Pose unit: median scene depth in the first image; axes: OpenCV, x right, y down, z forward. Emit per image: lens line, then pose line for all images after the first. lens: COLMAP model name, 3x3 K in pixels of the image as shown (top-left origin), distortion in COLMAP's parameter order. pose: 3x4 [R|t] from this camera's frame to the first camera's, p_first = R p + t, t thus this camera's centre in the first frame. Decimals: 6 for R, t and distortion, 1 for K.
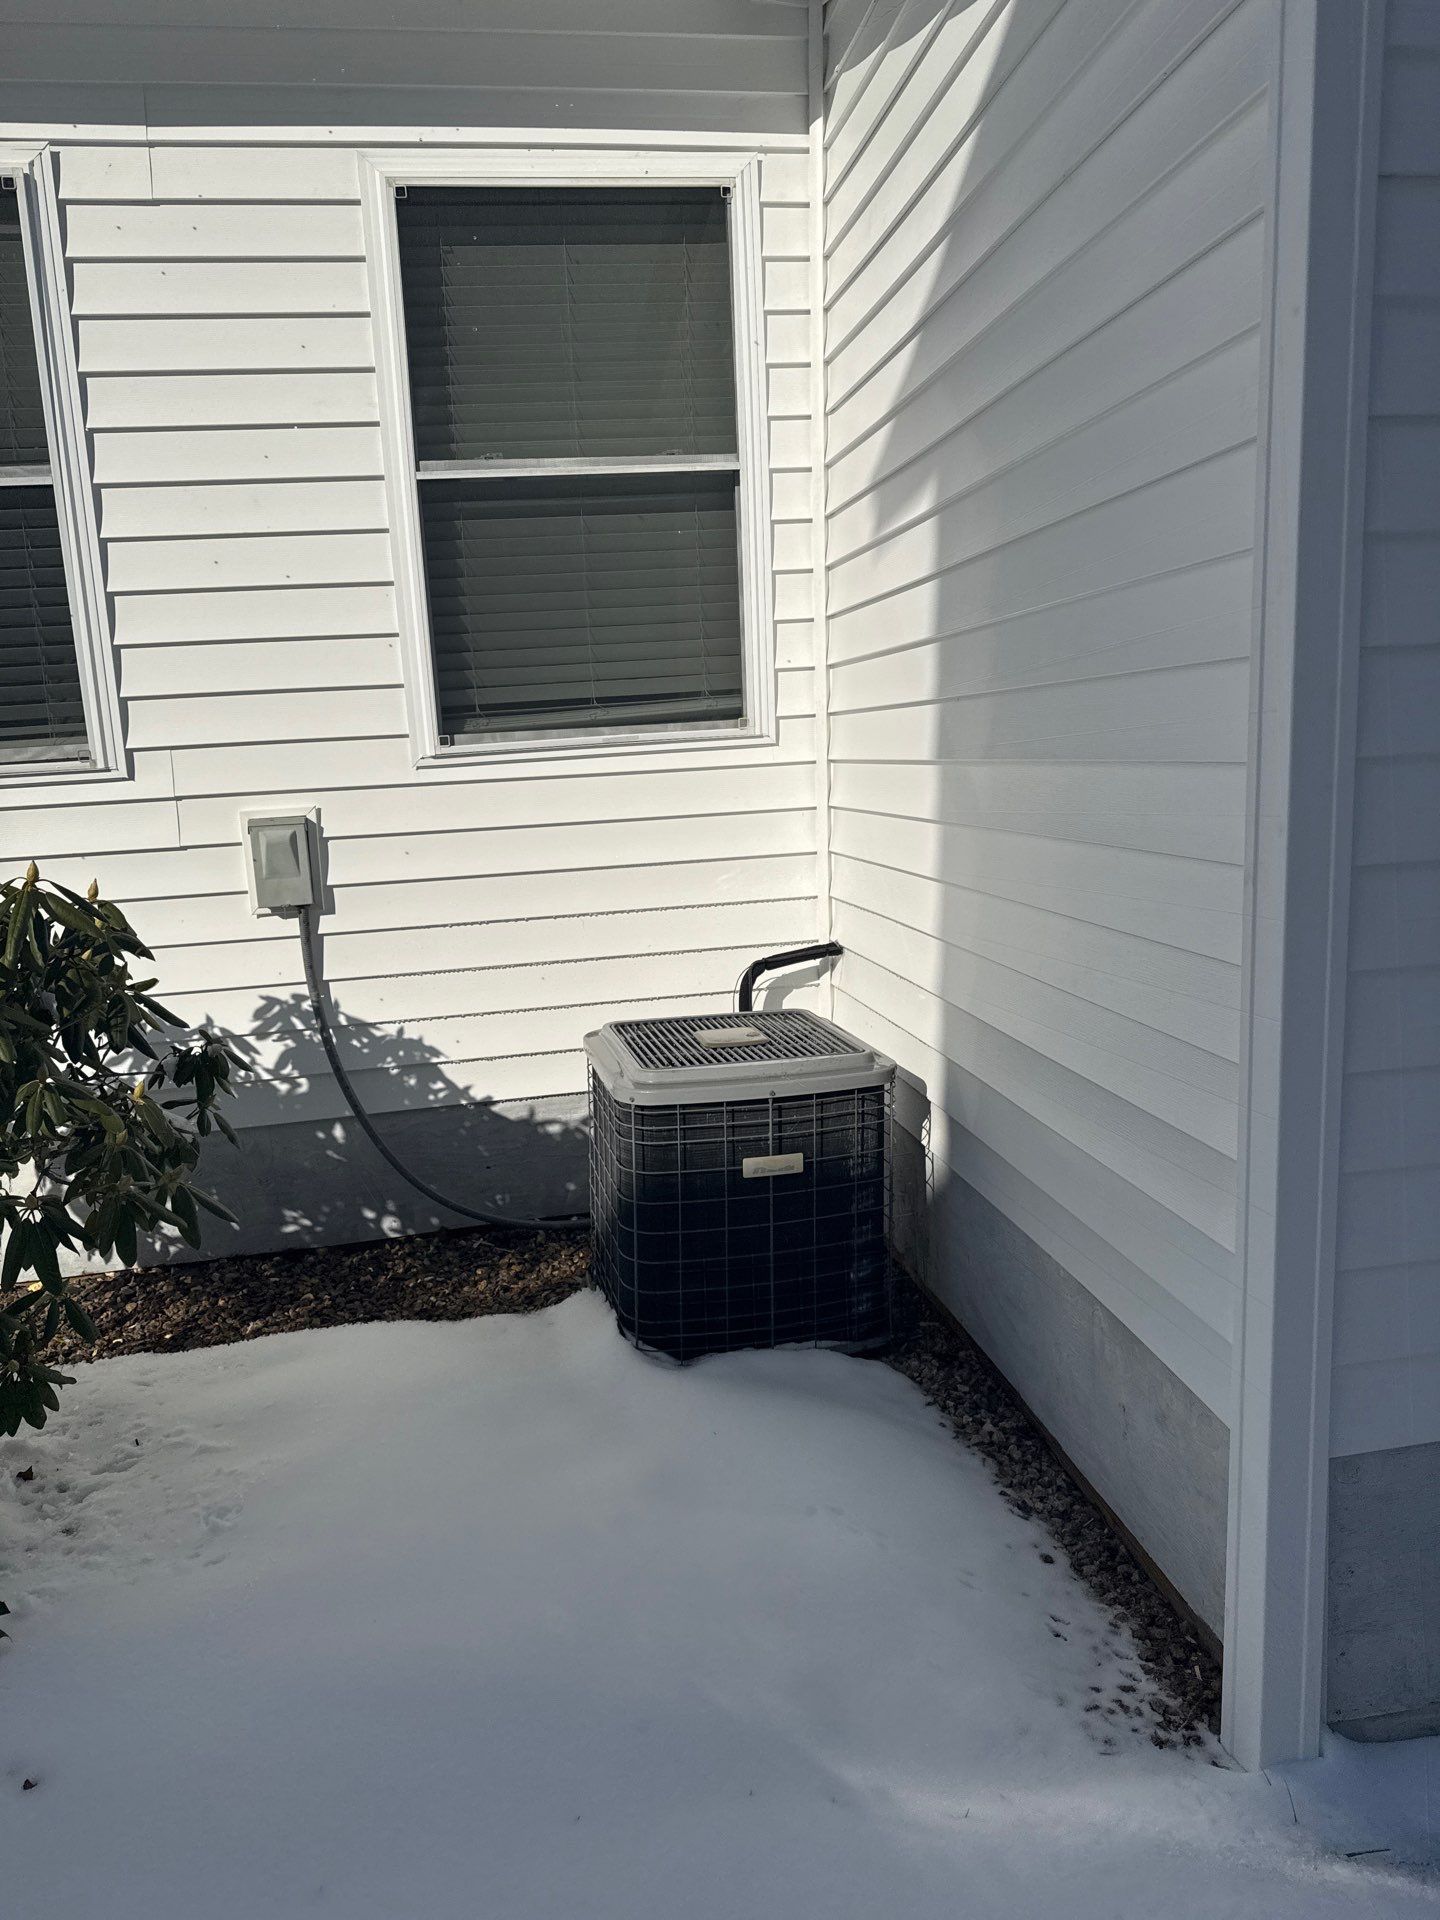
lens RADIAL K [[1414.9, 0, 783.8], [0, 1414.9, 923.7], [0, 0, 1]] dist [0.000952, 0.008612]
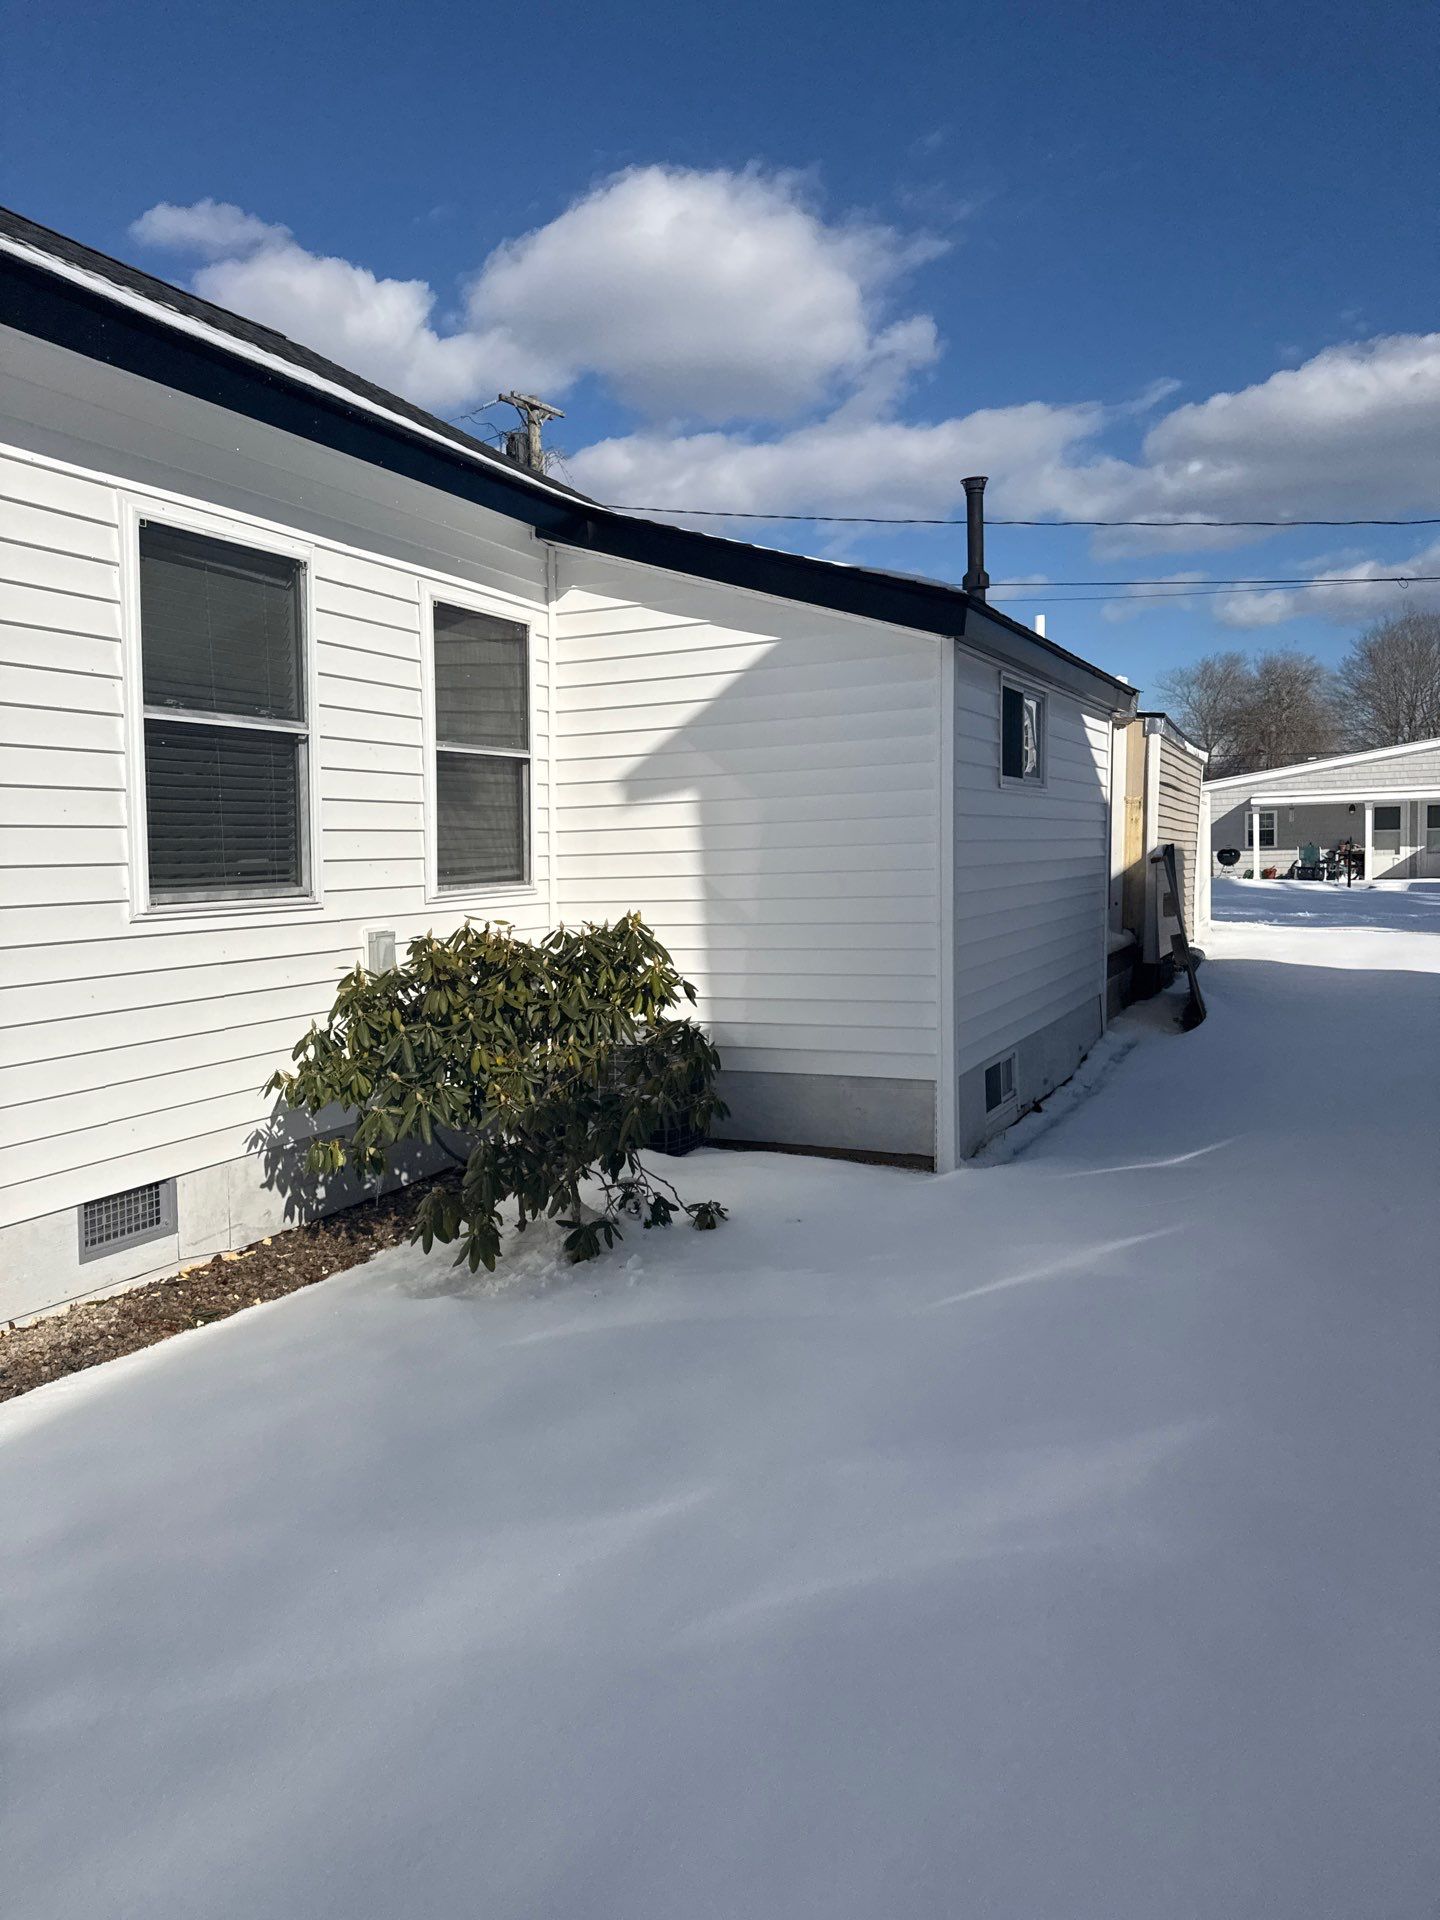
lens RADIAL K [[1389.5, 0, 720.1], [0, 1389.5, 930.8], [0, 0, 1]] dist [0.057082, -0.024940]
pose [[0.572923, -0.014703, 0.819477, -1.423436], [0.142876, 0.986322, -0.082192, 0.116469], [-0.807060, 0.164173, 0.567188, -0.279603]]
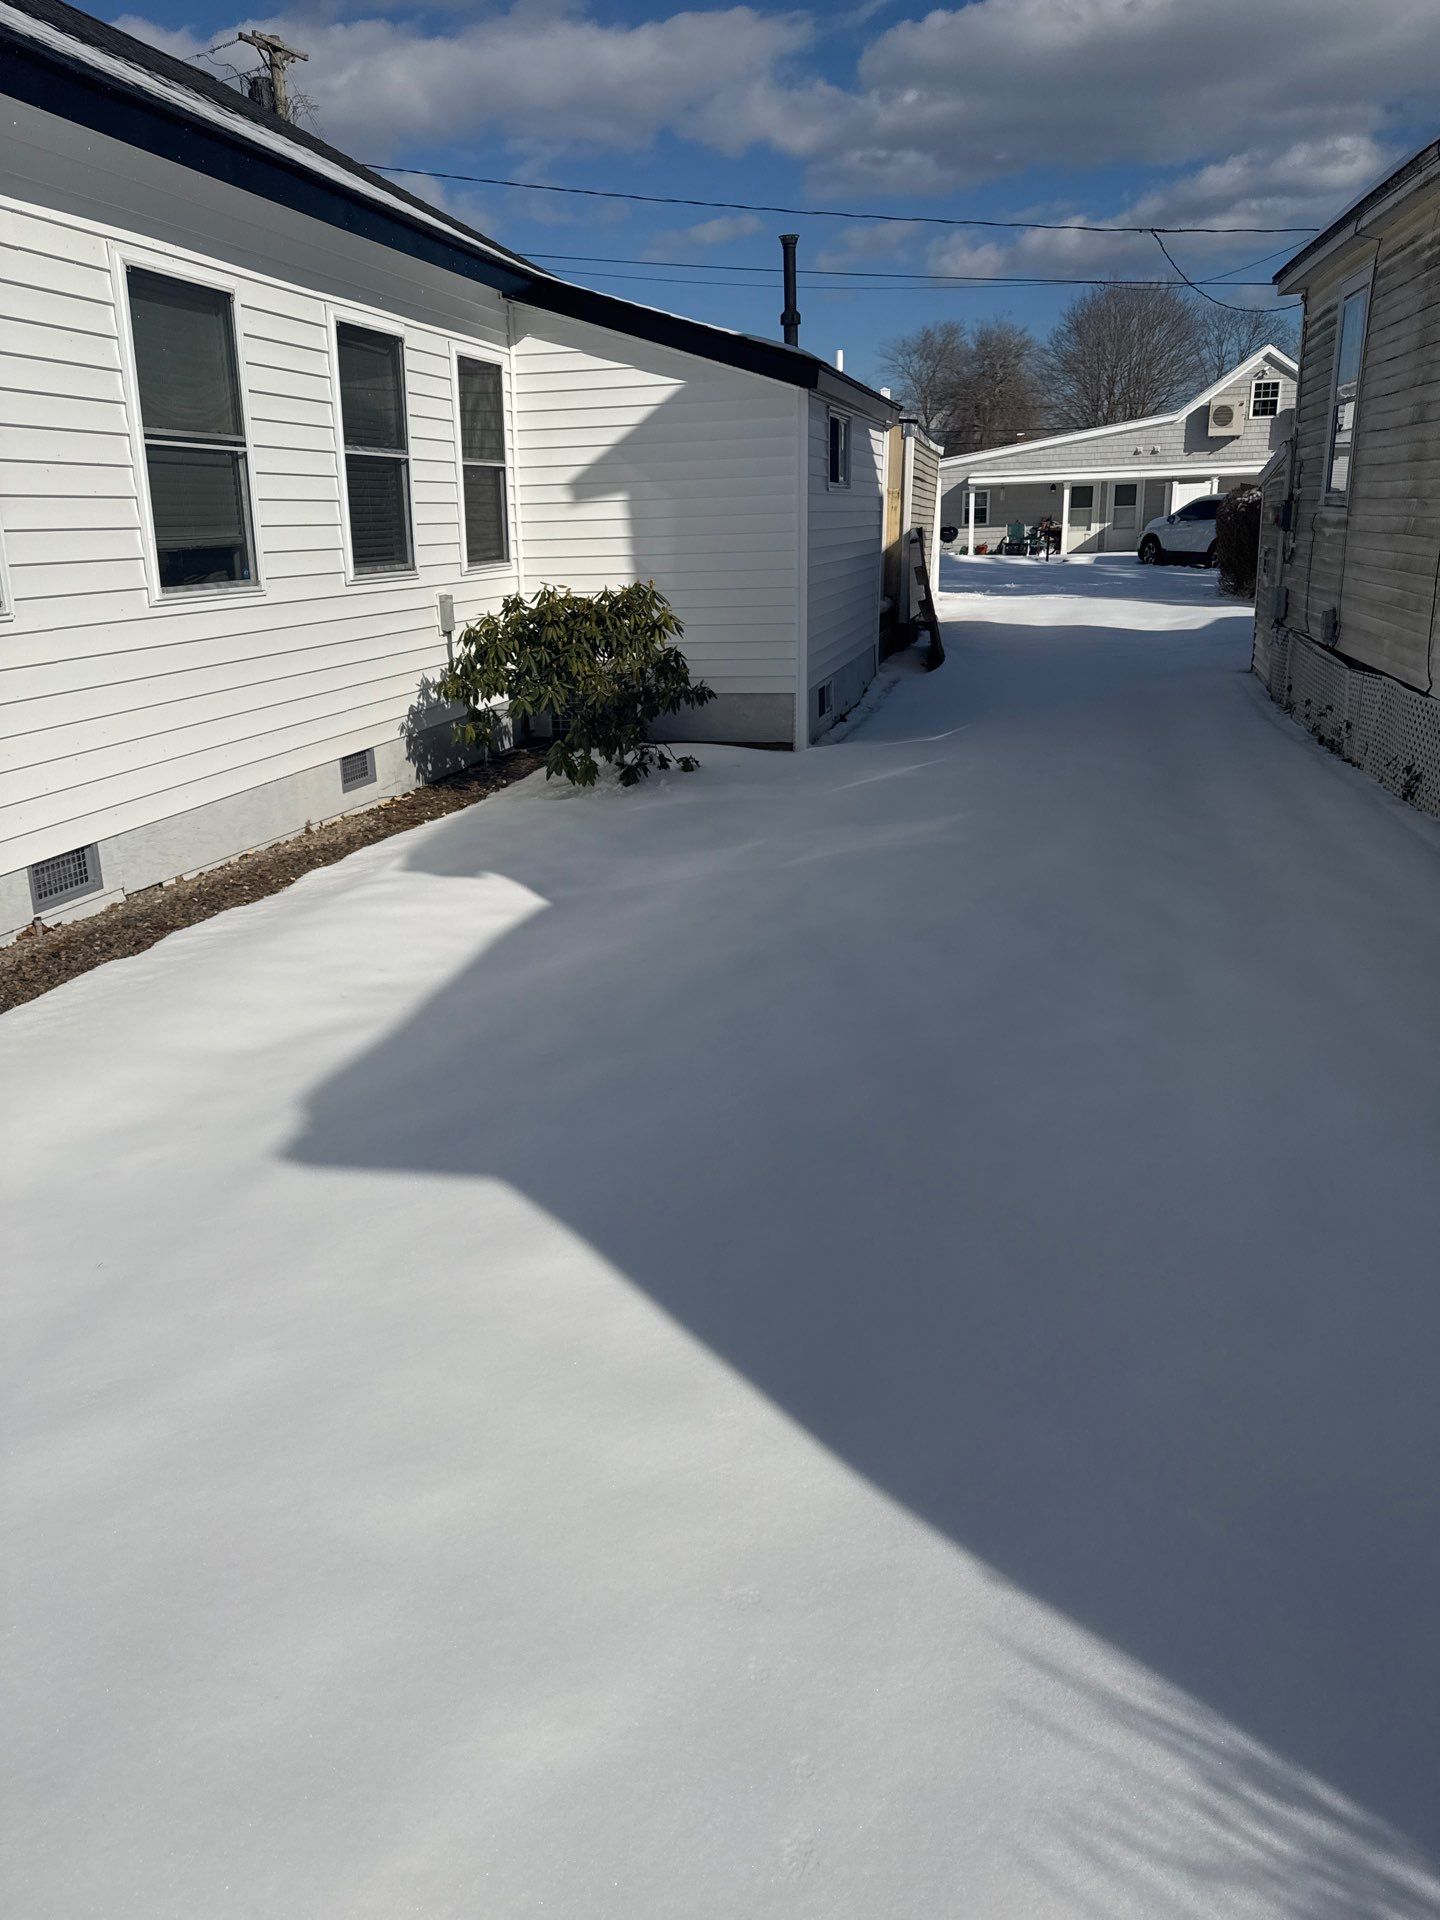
lens RADIAL K [[1414.9, 0, 706.5], [0, 1414.9, 972.2], [0, 0, 1]] dist [0.000952, 0.008612]
pose [[0.405845, -0.246576, 0.880051, -2.235028], [0.176998, 0.965893, 0.189003, 0.160219], [-0.896639, 0.079061, 0.435646, -0.434292]]
